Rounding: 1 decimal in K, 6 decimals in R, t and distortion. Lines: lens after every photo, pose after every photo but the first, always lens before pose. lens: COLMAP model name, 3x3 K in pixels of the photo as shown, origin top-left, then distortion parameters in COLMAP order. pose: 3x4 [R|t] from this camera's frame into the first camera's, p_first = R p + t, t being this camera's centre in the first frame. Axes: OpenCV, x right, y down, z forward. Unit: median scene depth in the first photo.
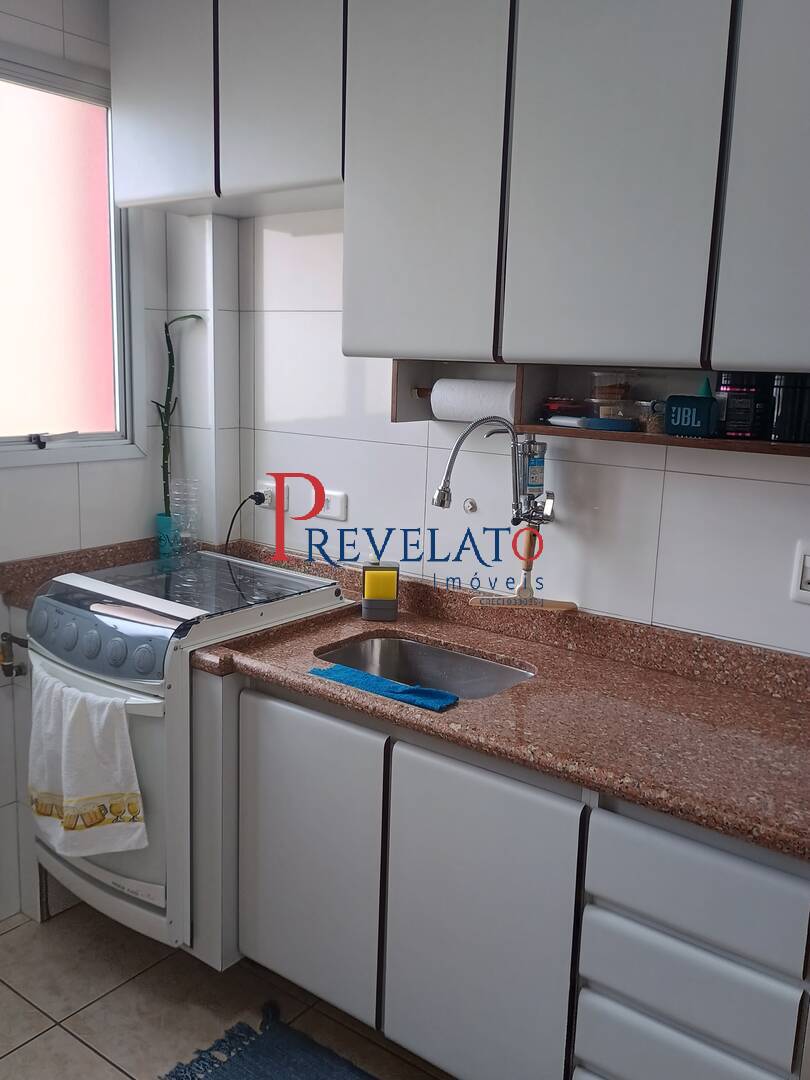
lens RADIAL K [[950.1, 0, 401.7], [0, 950.1, 538.6], [0, 0, 1]] dist [0.061629, -0.091659]
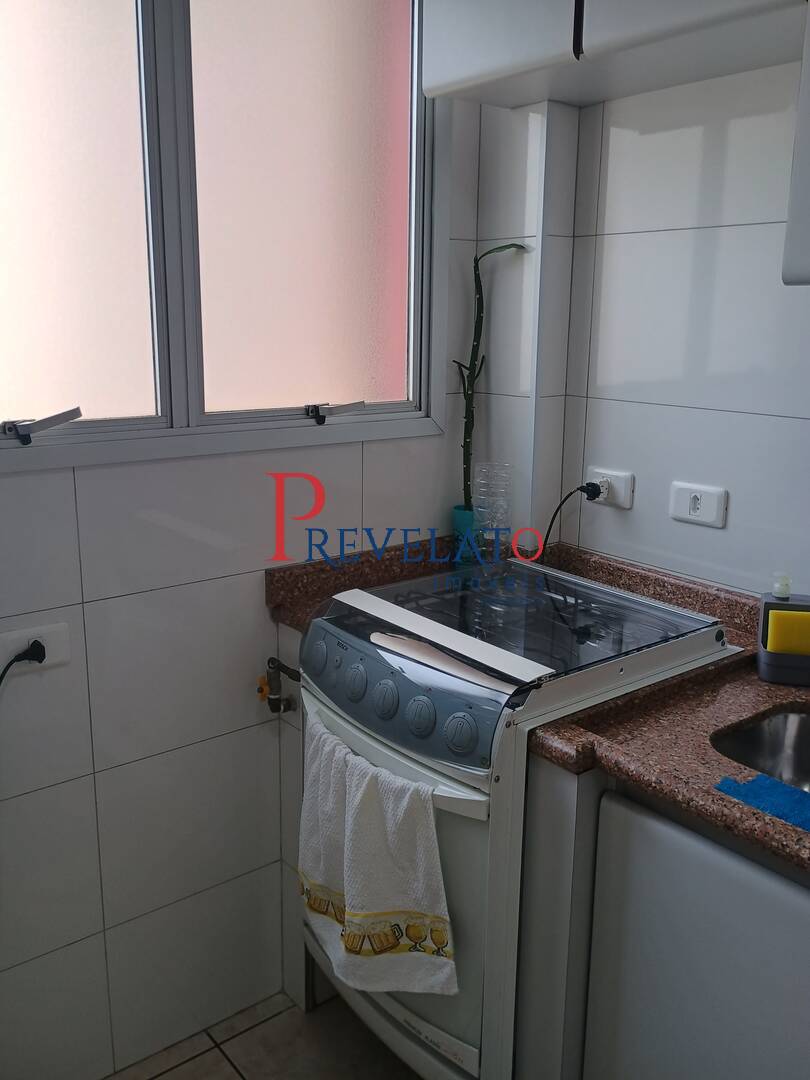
lens RADIAL K [[950.1, 0, 407.5], [0, 950.1, 539.4], [0, 0, 1]] dist [0.061629, -0.091659]
pose [[0.970891, 0.036584, -0.236711, -0.124968], [-0.026563, 0.998616, 0.045384, -0.038540], [0.238044, -0.037775, 0.970520, 0.270875]]
